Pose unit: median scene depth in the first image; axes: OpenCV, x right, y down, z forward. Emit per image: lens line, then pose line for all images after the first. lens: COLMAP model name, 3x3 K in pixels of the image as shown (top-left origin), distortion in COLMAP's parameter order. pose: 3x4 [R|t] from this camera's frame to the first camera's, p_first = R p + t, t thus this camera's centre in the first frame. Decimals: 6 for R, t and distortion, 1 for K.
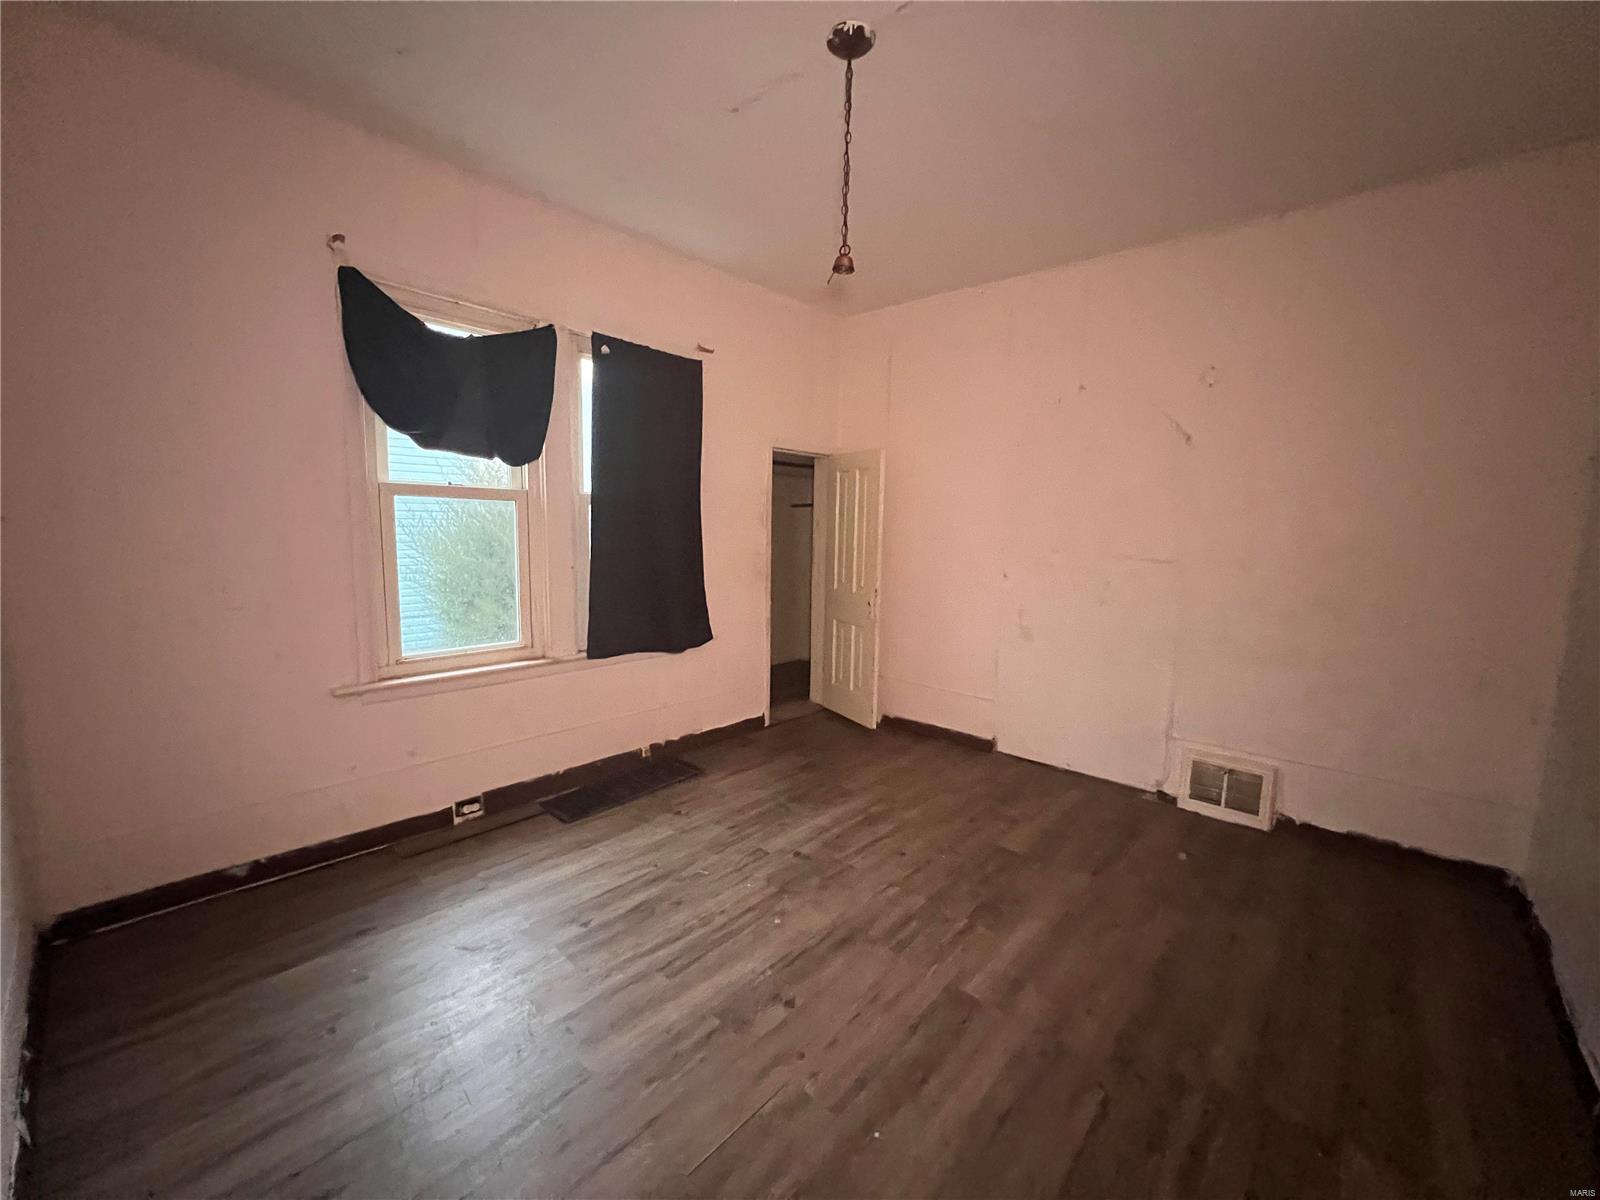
lens RADIAL K [[636.9, 0, 789.8], [0, 636.9, 594.6], [0, 0, 1]] dist [-0.000664, 0.000136]
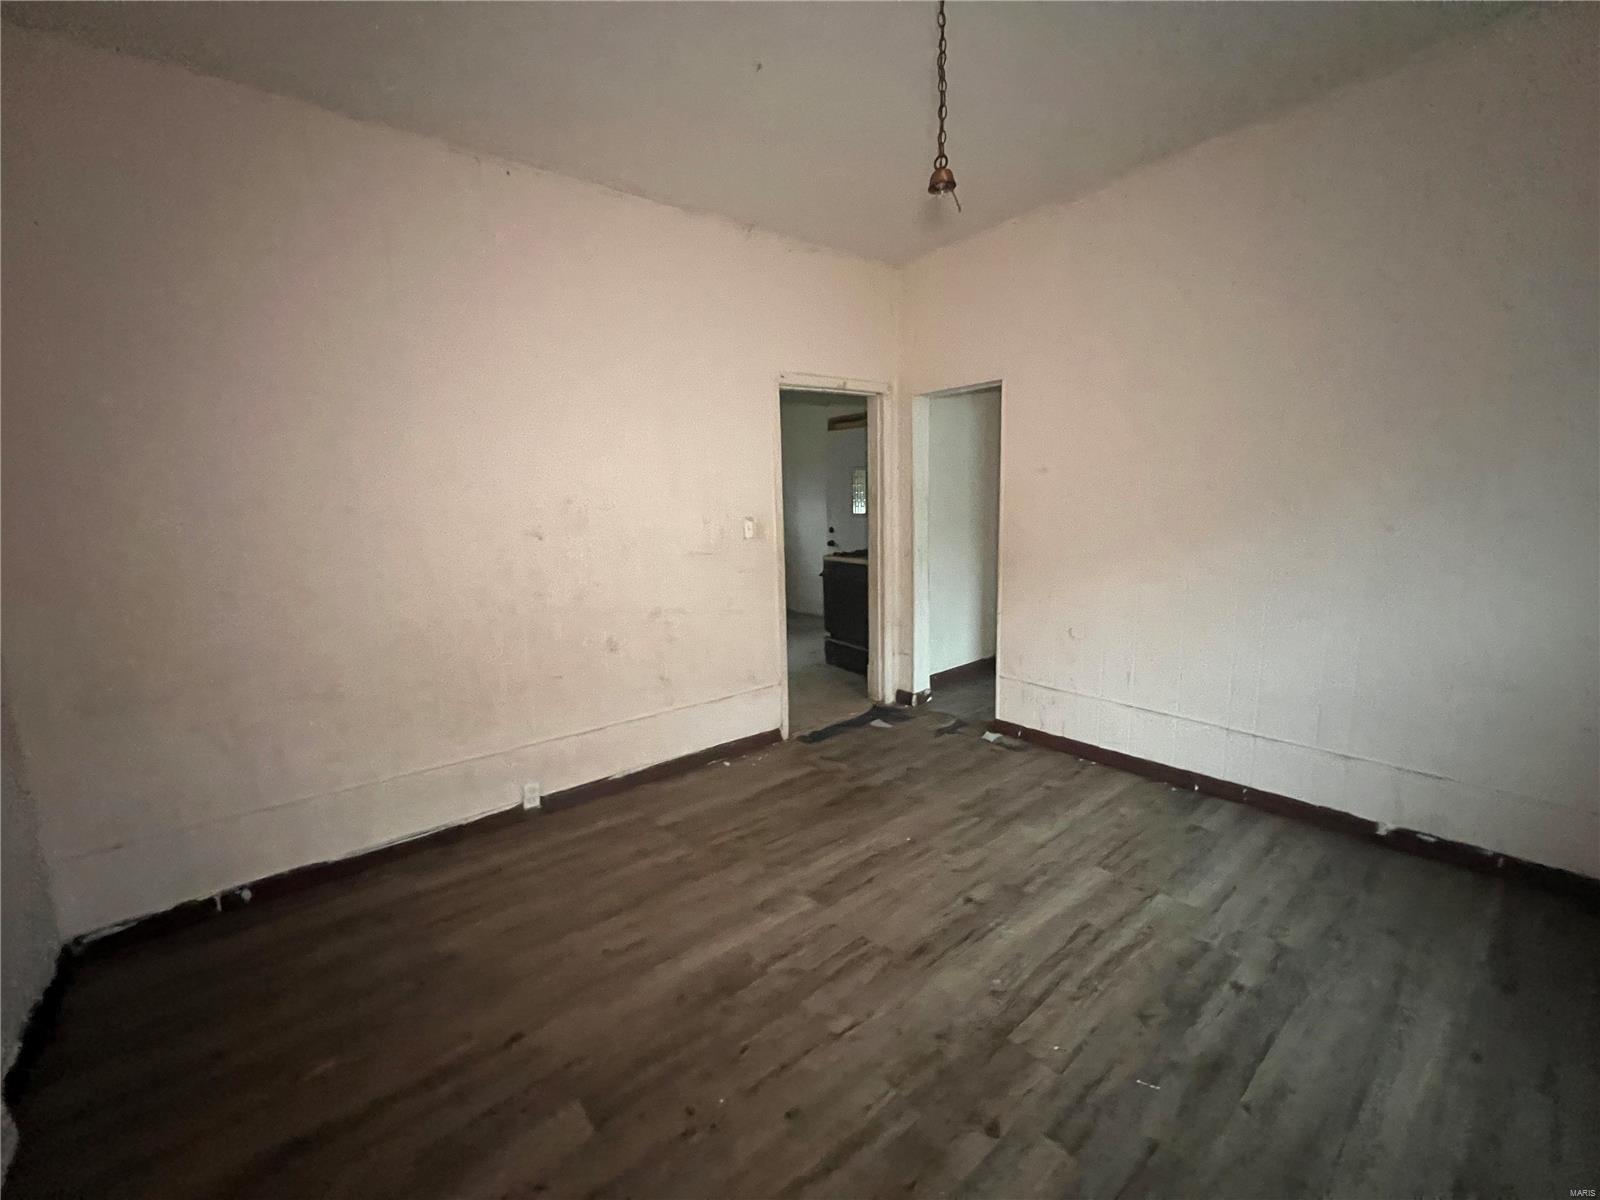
lens RADIAL K [[636.9, 0, 789.8], [0, 636.9, 594.6], [0, 0, 1]] dist [-0.000664, 0.000136]
pose [[-0.985330, -0.015718, 0.169937, 0.125777], [0.028507, 0.966601, 0.254696, -0.213118], [-0.168265, 0.255804, -0.951972, 1.894491]]
